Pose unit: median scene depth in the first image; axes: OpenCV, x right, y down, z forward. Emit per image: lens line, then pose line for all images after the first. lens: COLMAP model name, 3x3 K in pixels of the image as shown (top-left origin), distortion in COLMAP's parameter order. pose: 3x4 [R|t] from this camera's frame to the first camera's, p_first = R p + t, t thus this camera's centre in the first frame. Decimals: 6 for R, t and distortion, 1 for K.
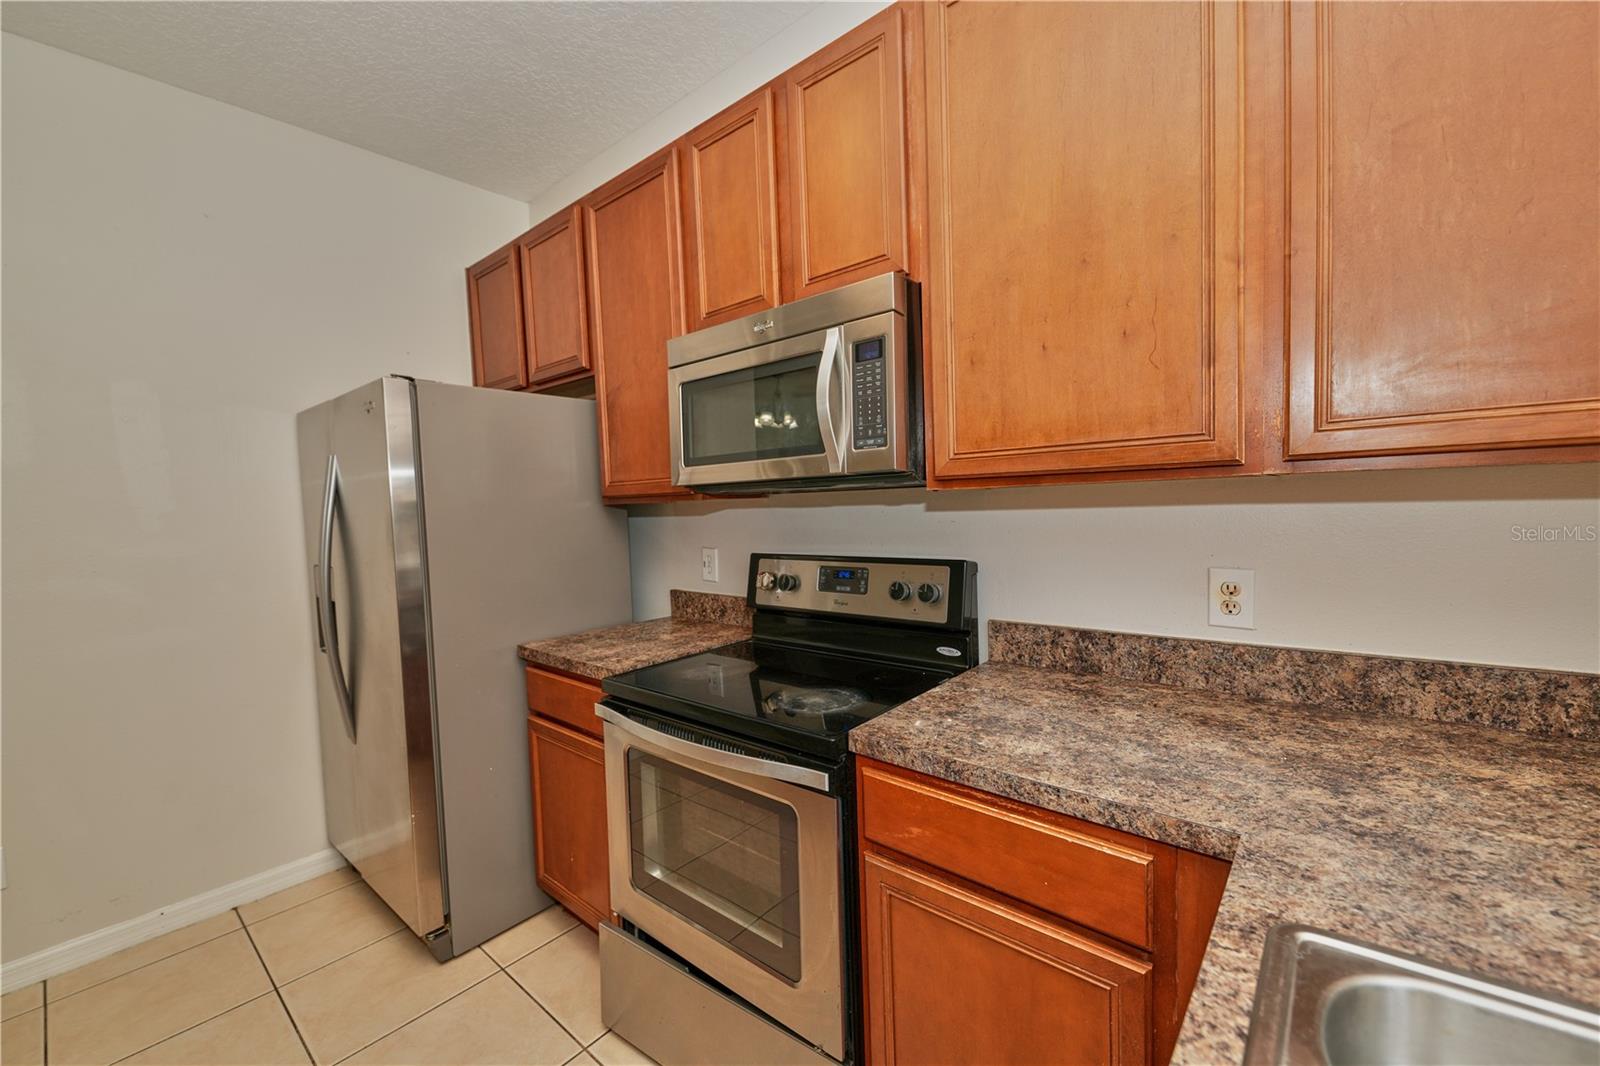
lens RADIAL K [[640.3, 0, 799.7], [0, 640.3, 535.4], [0, 0, 1]] dist [0.013527, -0.007706]
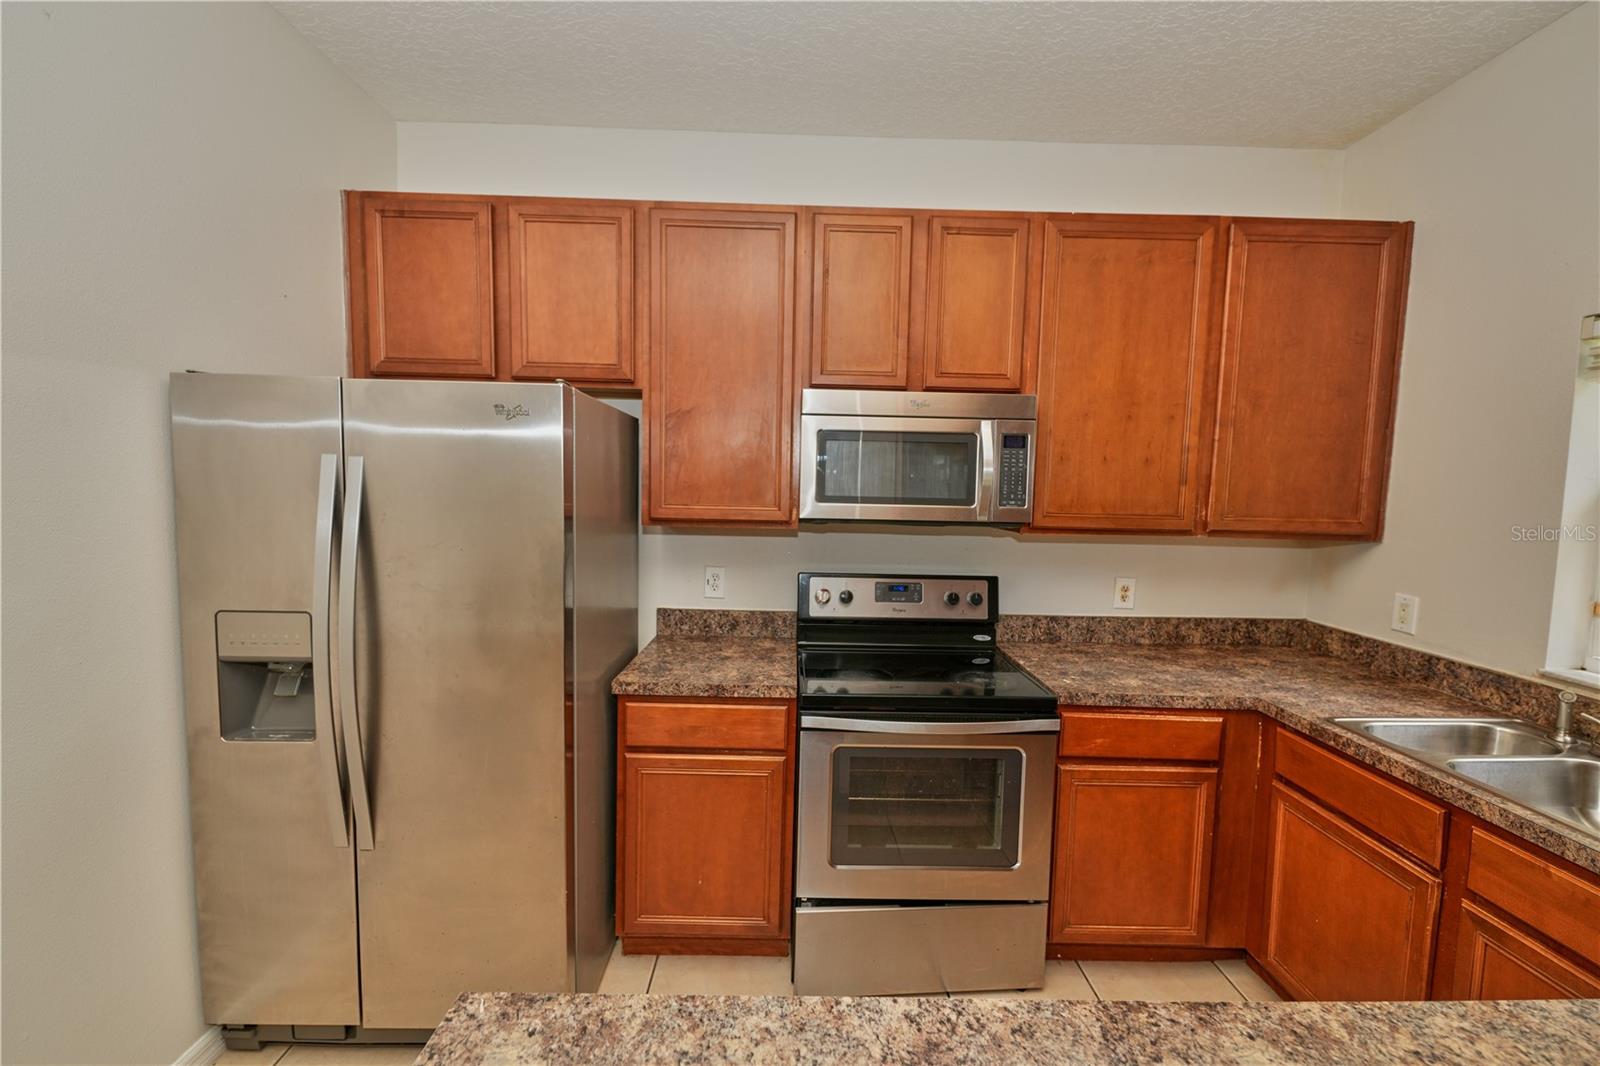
lens RADIAL K [[640.3, 0, 799.7], [0, 640.3, 535.4], [0, 0, 1]] dist [0.013527, -0.007706]
pose [[0.753006, 0.002169, 0.658010, -1.218317], [-0.014010, 0.999821, 0.012737, -0.078806], [-0.657864, -0.018810, 0.752902, 0.190423]]
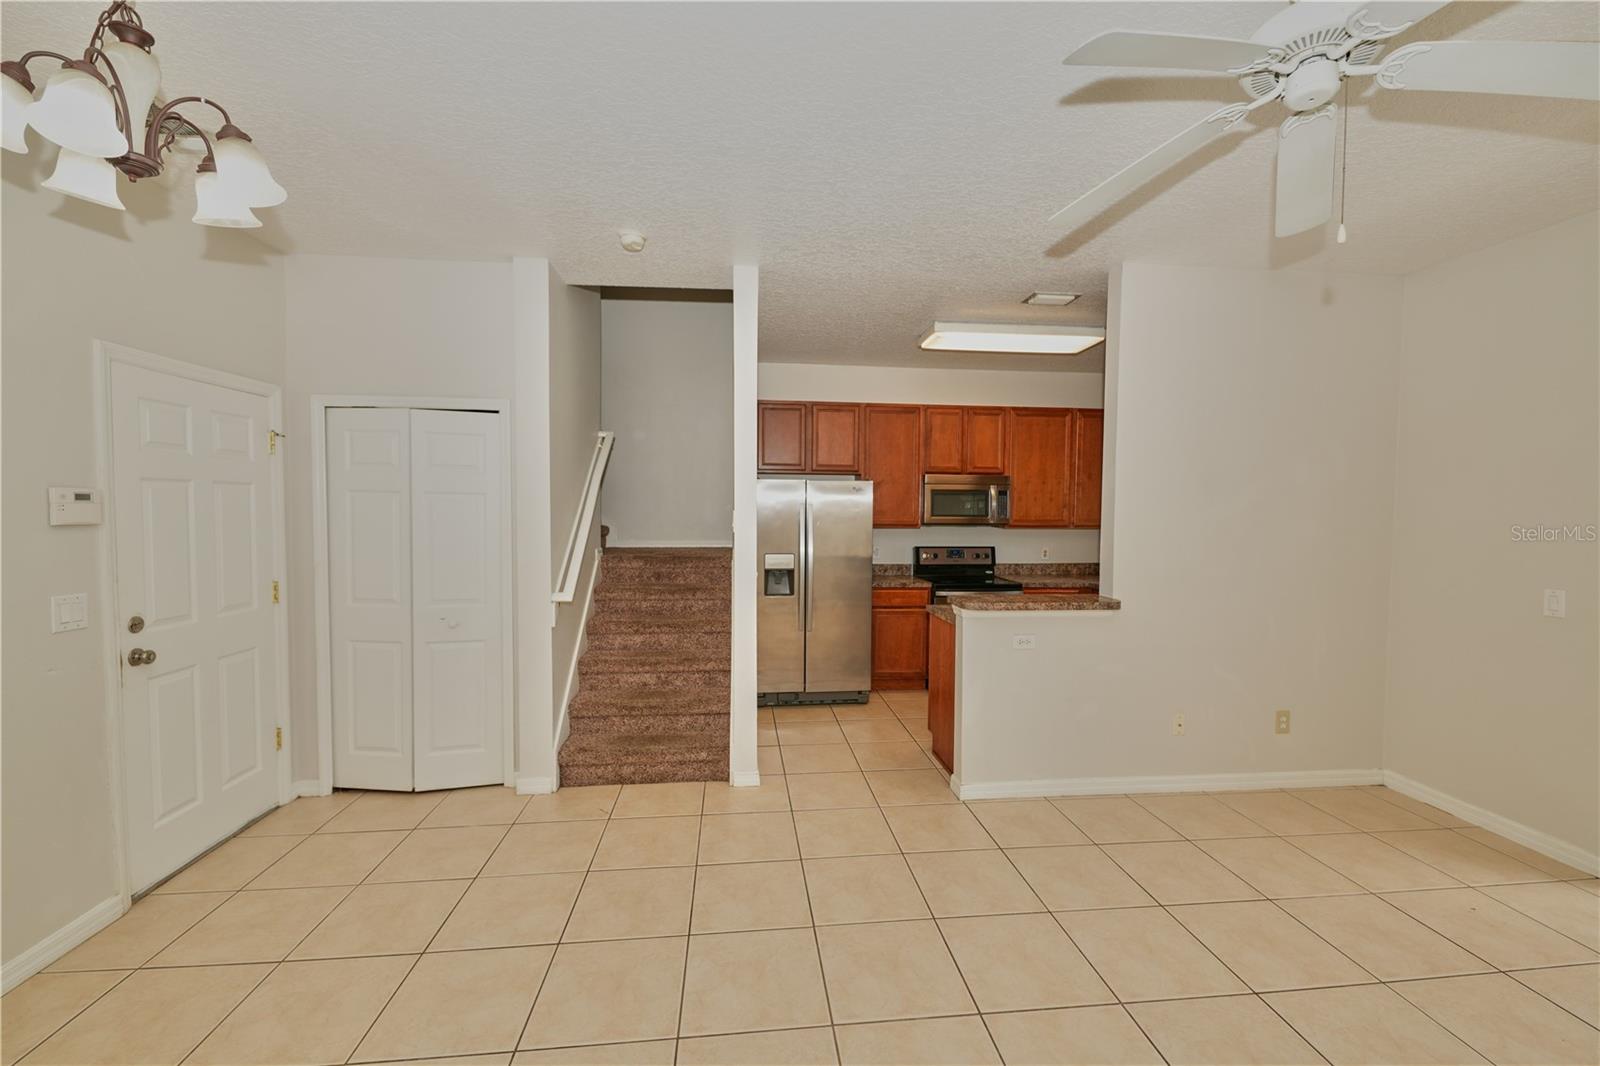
lens RADIAL K [[640.3, 0, 799.7], [0, 640.3, 535.4], [0, 0, 1]] dist [0.013527, -0.007706]
pose [[0.690054, 0.009768, 0.723692, -3.559193], [0.006170, 0.999793, -0.019379, 0.044215], [-0.723731, 0.017838, 0.689851, -0.819412]]
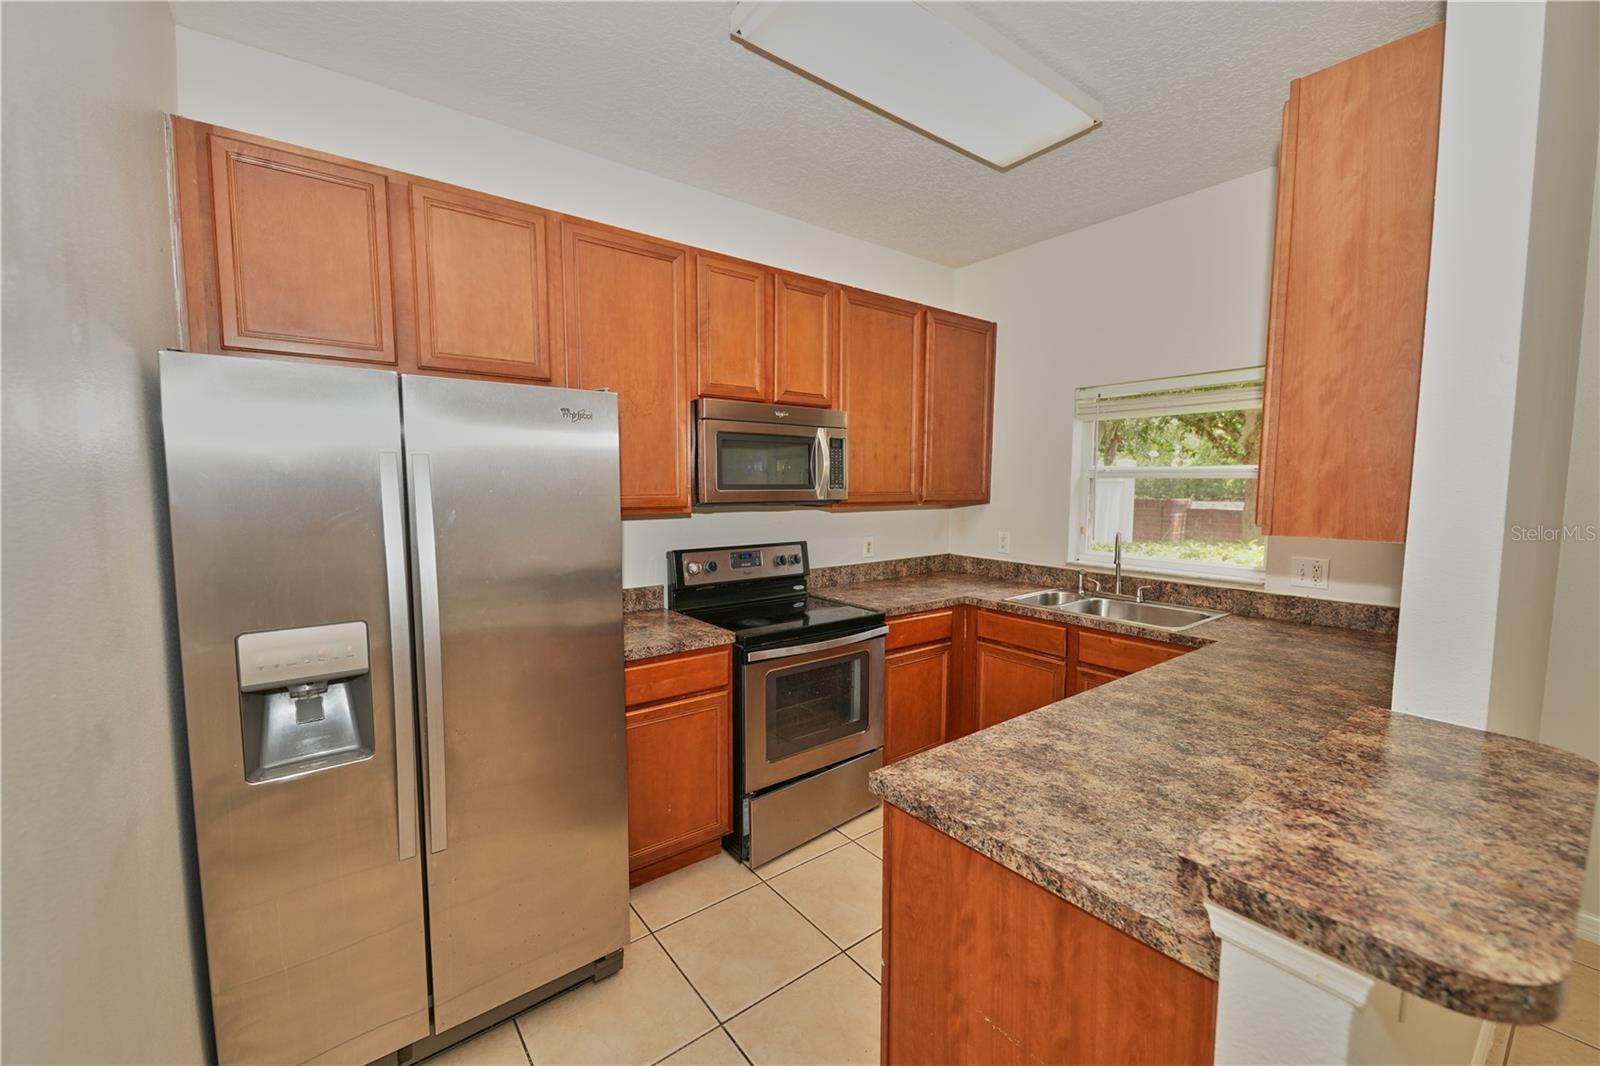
lens RADIAL K [[640.3, 0, 799.7], [0, 640.3, 535.4], [0, 0, 1]] dist [0.013527, -0.007706]
pose [[0.208626, -0.047724, 0.976830, -1.967839], [0.041005, 0.998357, 0.040018, -0.069803], [-0.977135, 0.031706, 0.210241, 0.656805]]
